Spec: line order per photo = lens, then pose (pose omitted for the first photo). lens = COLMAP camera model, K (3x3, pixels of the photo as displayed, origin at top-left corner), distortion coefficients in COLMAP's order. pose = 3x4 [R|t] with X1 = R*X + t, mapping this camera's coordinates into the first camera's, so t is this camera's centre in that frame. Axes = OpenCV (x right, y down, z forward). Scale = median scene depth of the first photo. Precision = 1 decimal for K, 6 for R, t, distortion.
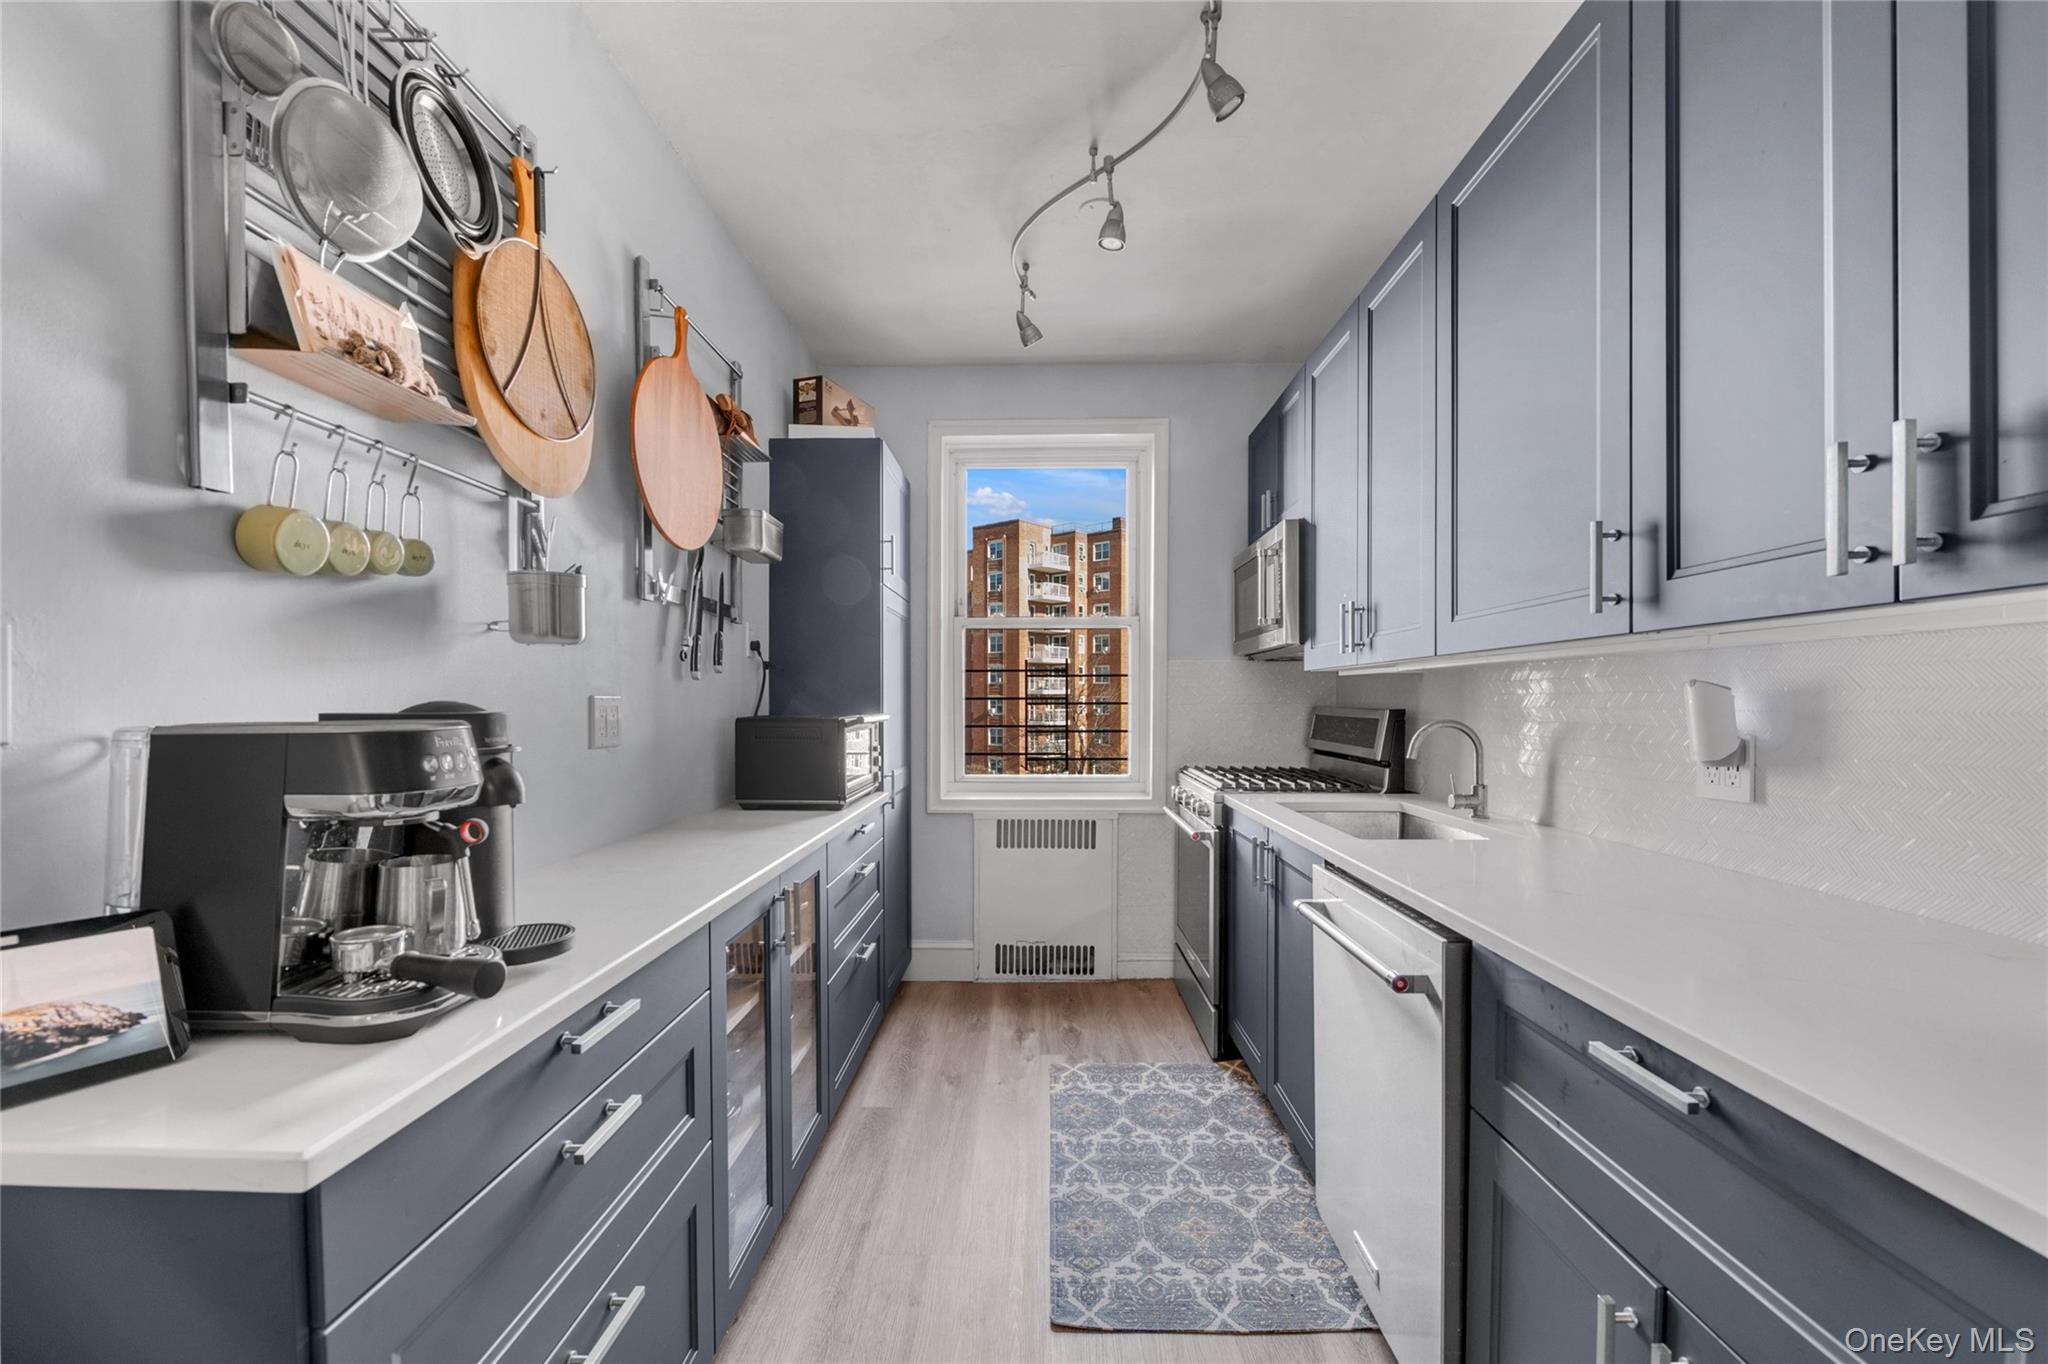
lens RADIAL K [[823.7, 0, 1018.7], [0, 823.7, 715.2], [0, 0, 1]] dist [-0.012121, -0.000618]
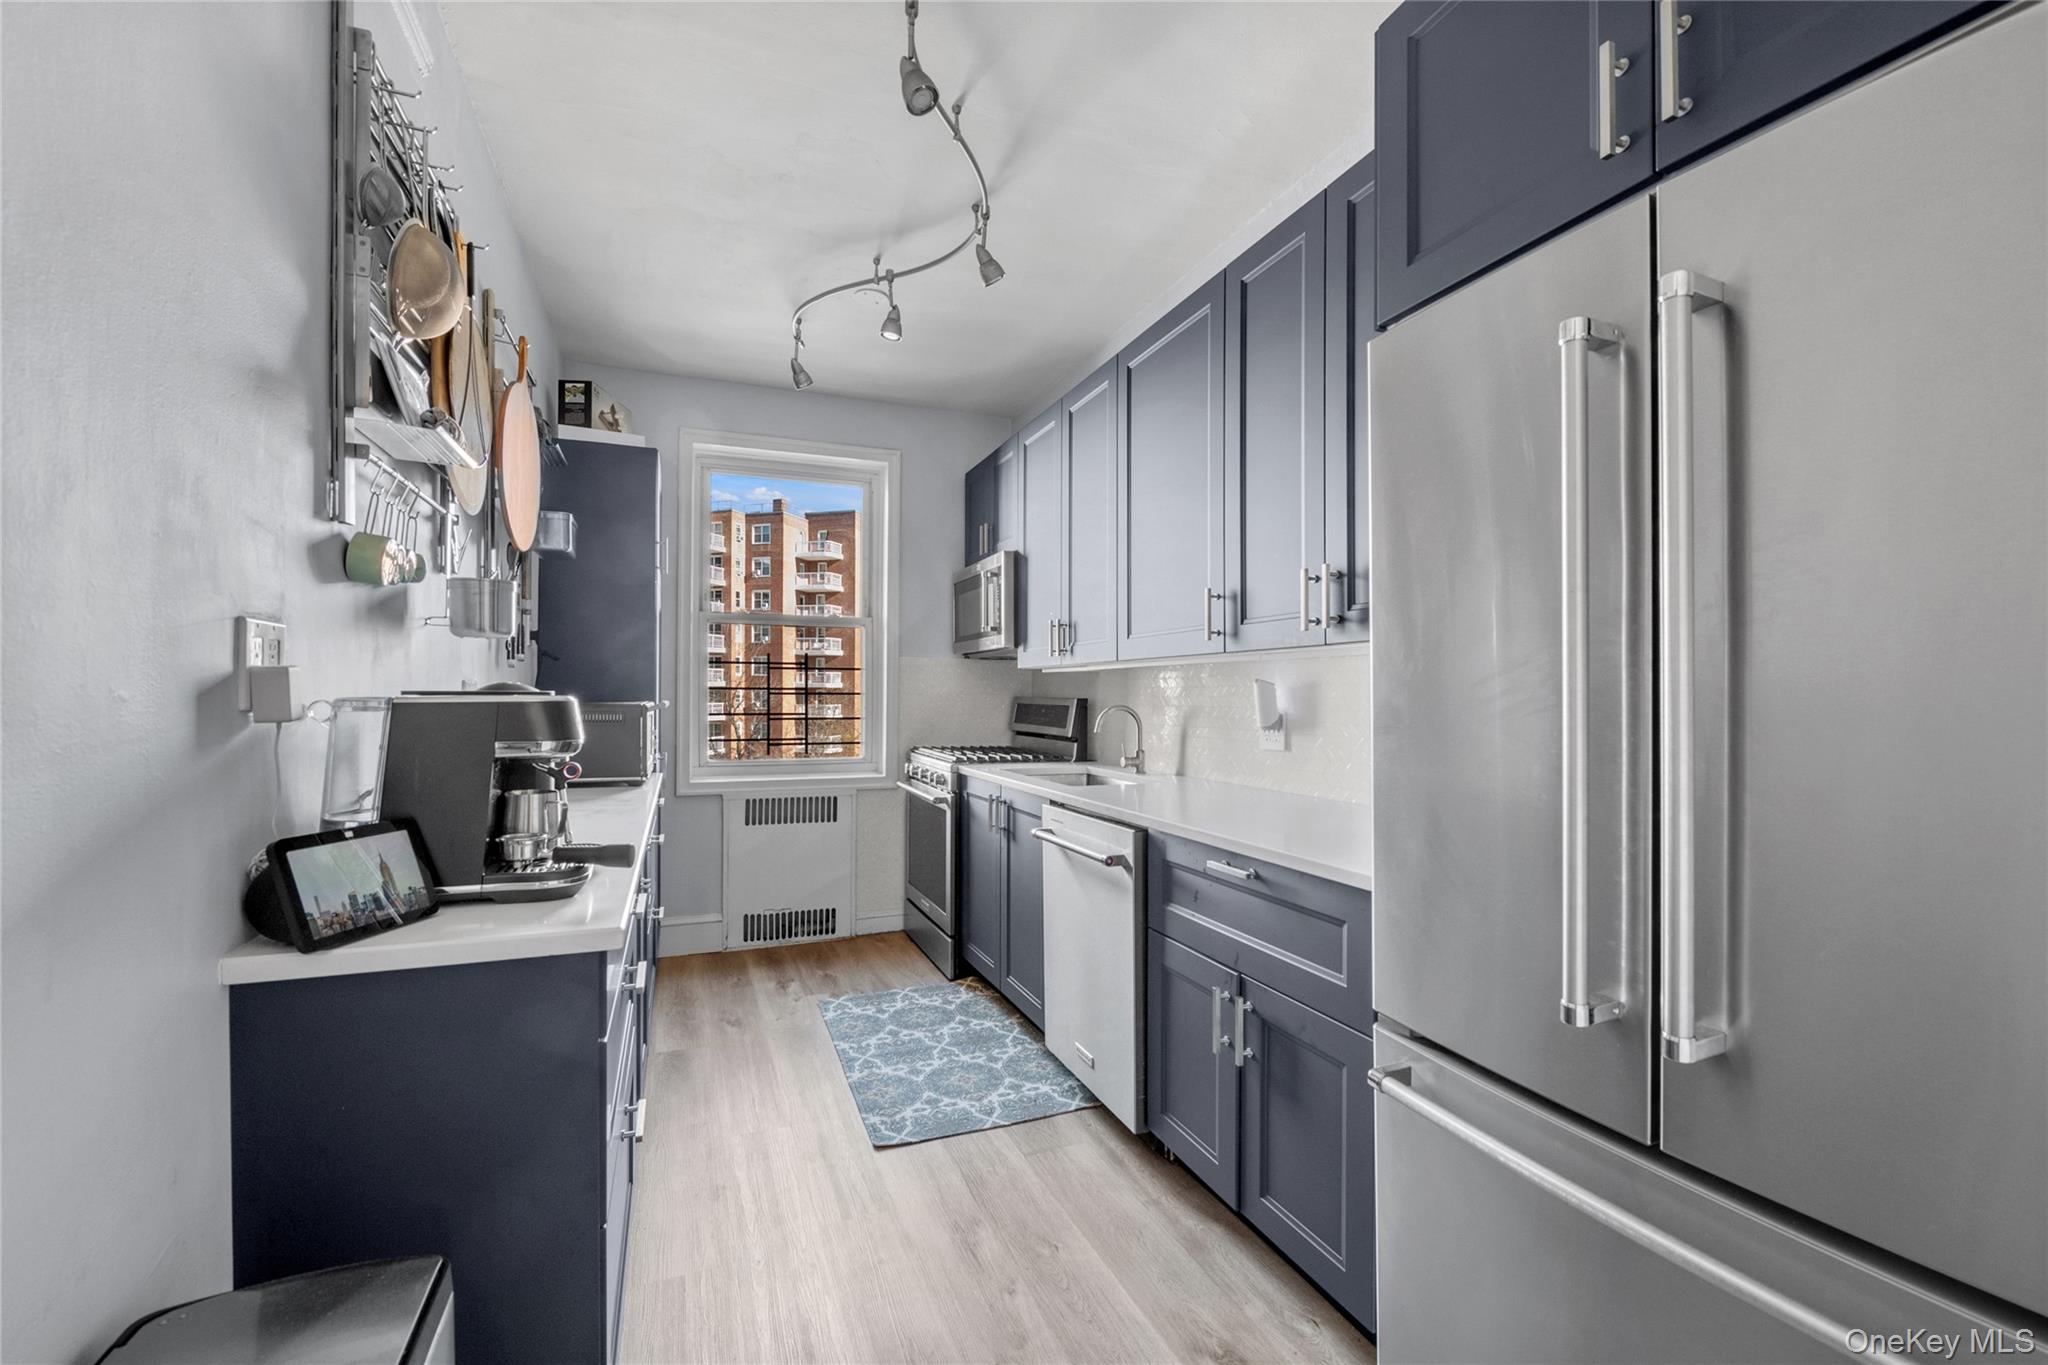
lens RADIAL K [[823.7, 0, 1024.1], [0, 823.7, 690.9], [0, 0, 1]] dist [-0.012121, -0.000618]
pose [[0.923211, 0.007230, 0.384225, -0.196489], [0.000971, 0.999776, -0.021148, 0.012062], [-0.384291, 0.019897, 0.922997, -0.277744]]
